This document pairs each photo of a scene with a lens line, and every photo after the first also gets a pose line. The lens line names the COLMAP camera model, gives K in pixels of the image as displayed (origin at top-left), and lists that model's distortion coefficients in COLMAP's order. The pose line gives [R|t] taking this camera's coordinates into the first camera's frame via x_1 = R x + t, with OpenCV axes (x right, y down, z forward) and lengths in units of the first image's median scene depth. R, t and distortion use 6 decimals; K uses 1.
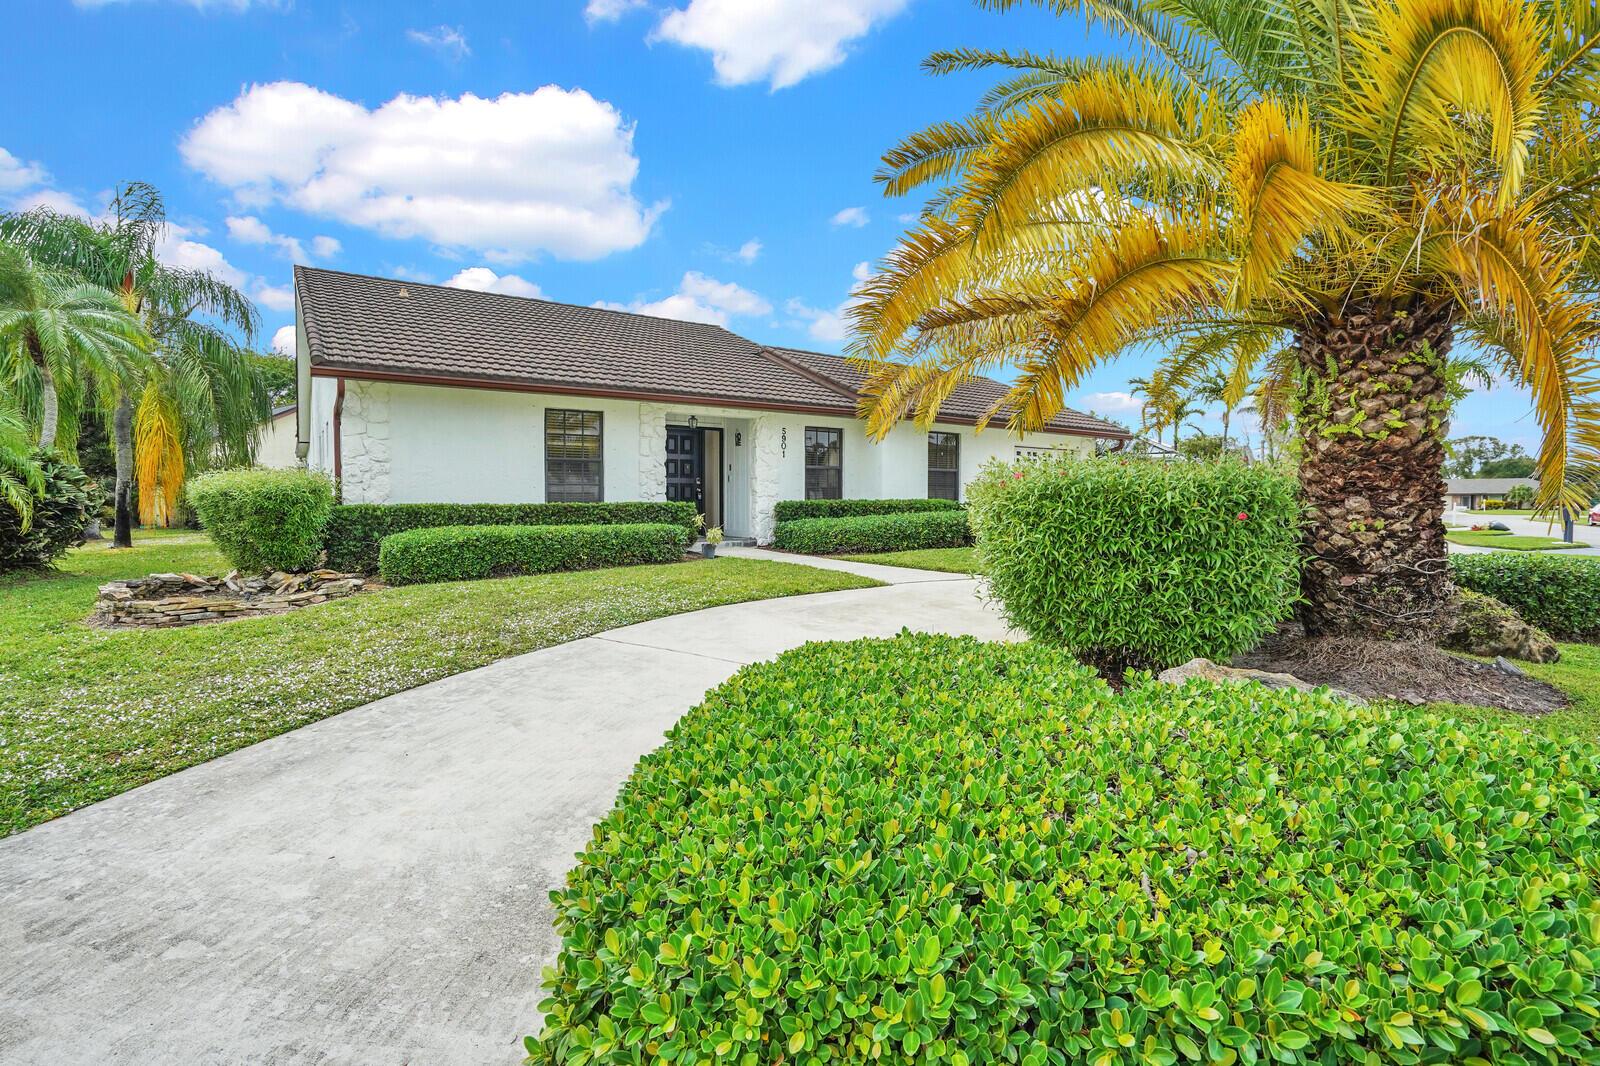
lens RADIAL K [[758.2, 0, 793.9], [0, 758.2, 522.7], [0, 0, 1]] dist [-0.040056, 0.013866]
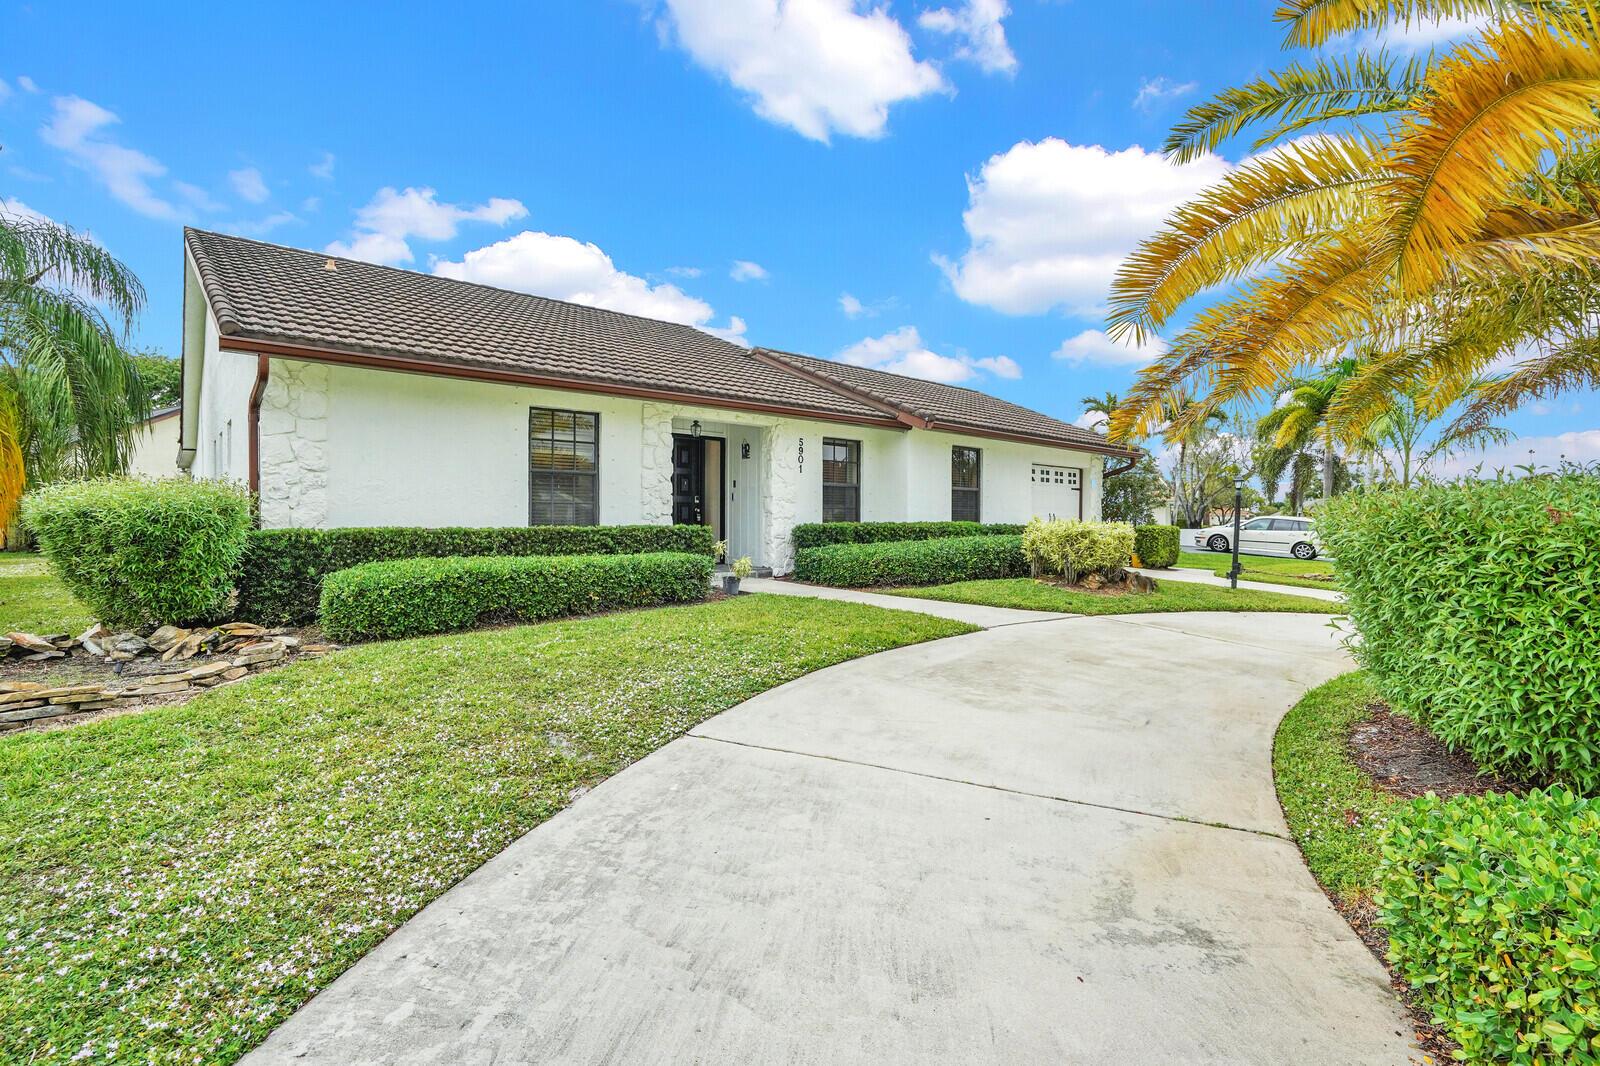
lens RADIAL K [[758.2, 0, 793.9], [0, 758.2, 522.7], [0, 0, 1]] dist [-0.040056, 0.013866]
pose [[0.993566, 0.002617, 0.113229, -0.148707], [0.000318, 0.999665, -0.025895, -0.009710], [-0.113259, 0.025764, 0.993231, 0.193251]]
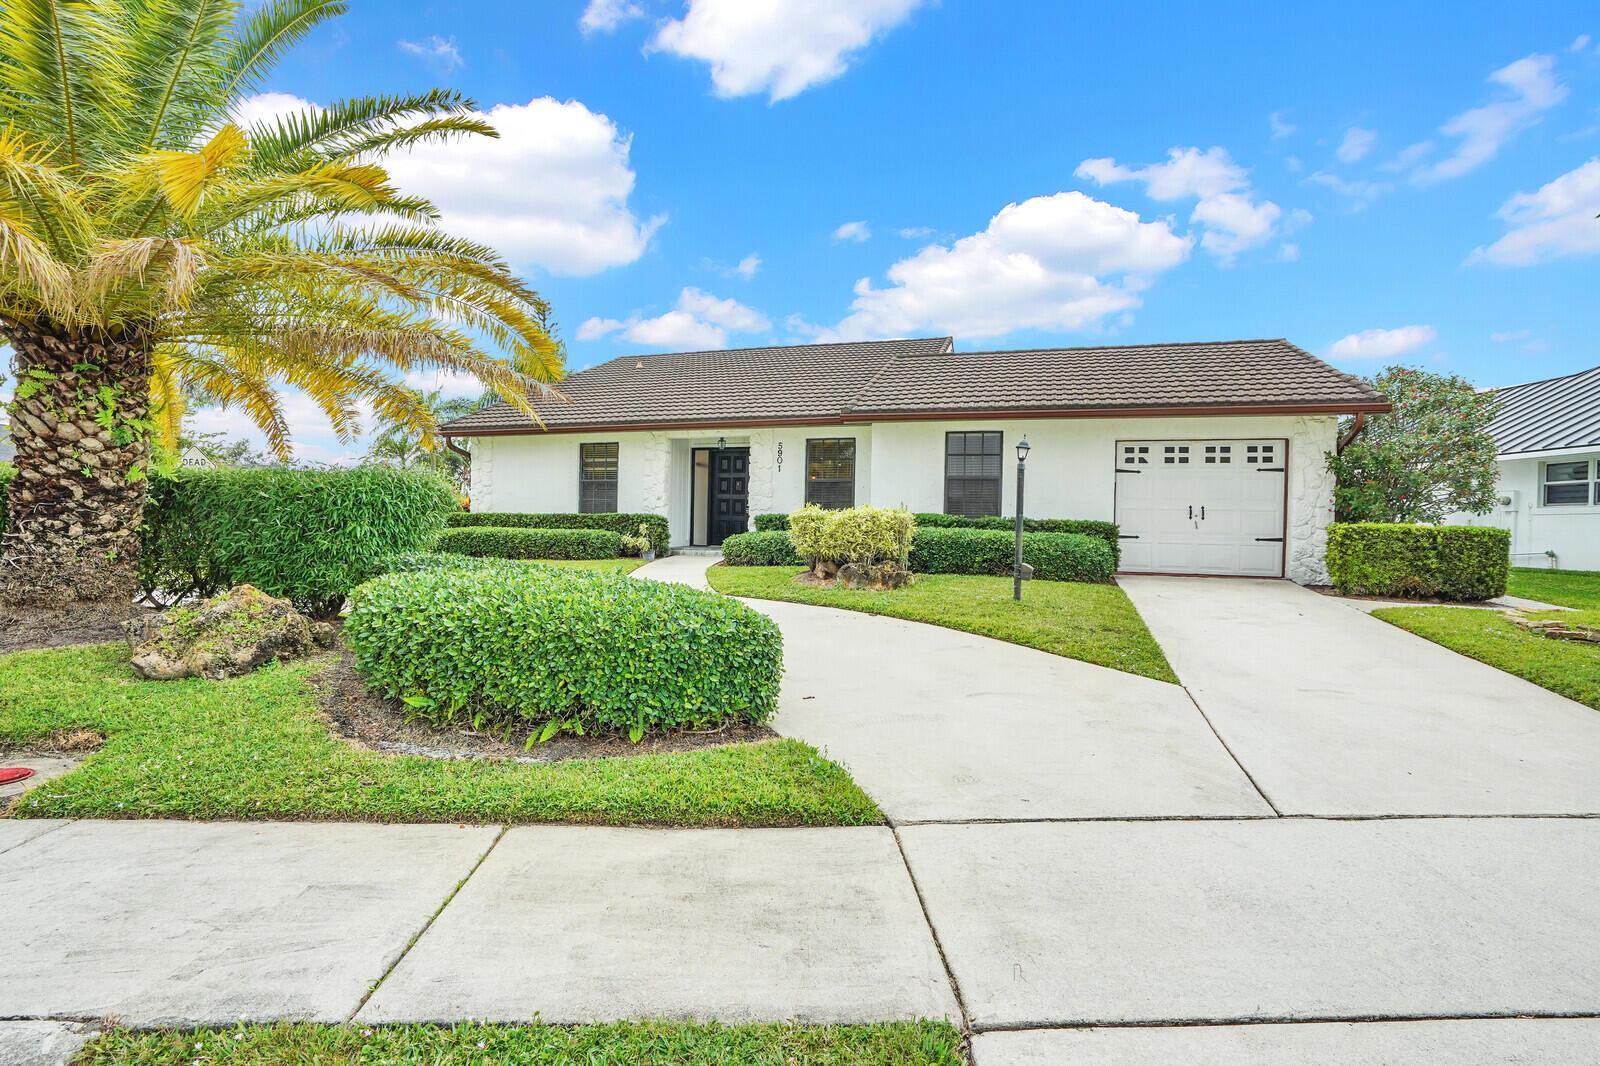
lens RADIAL K [[758.2, 0, 793.9], [0, 758.2, 522.7], [0, 0, 1]] dist [-0.040056, 0.013866]
pose [[0.611098, 0.010419, -0.791486, 1.022713], [-0.035023, 0.999290, -0.013887, -0.004540], [0.790780, 0.036206, 0.611029, 0.495655]]
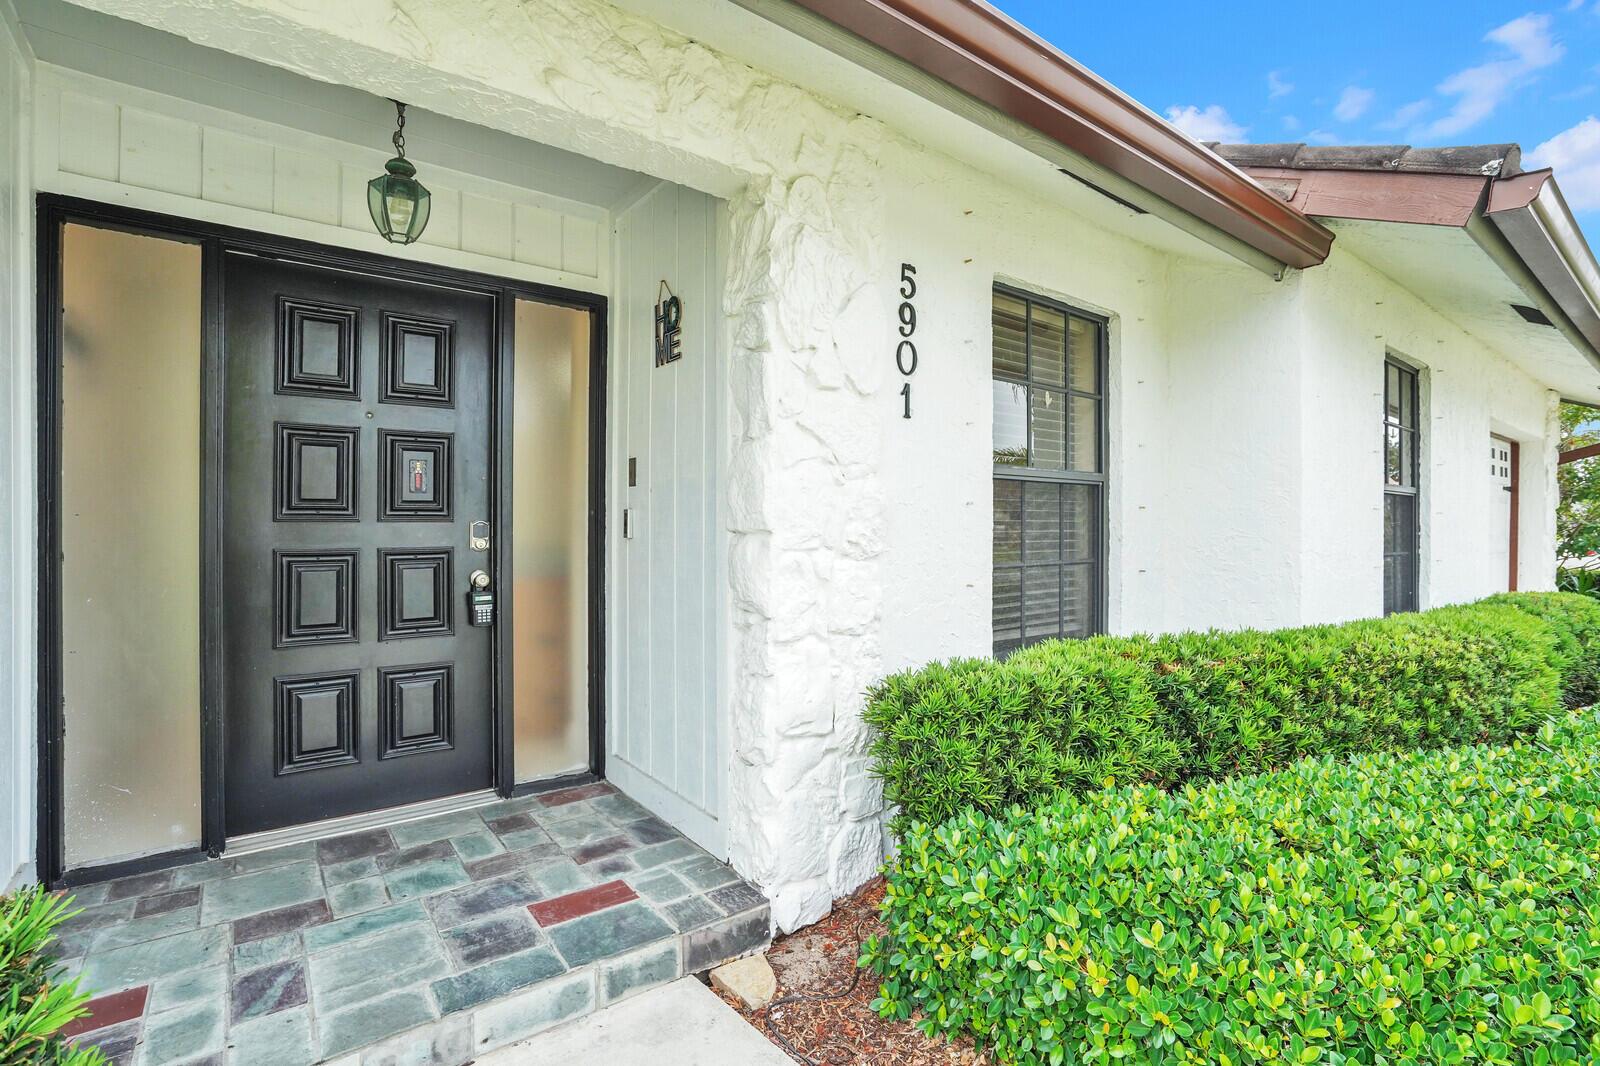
lens RADIAL K [[758.2, 0, 793.9], [0, 758.2, 522.7], [0, 0, 1]] dist [-0.040056, 0.013866]
pose [[0.999293, 0.005386, 0.037212, -0.061229], [-0.004642, 0.999788, -0.020063, -0.071118], [-0.037312, 0.019876, 0.999106, 1.026431]]
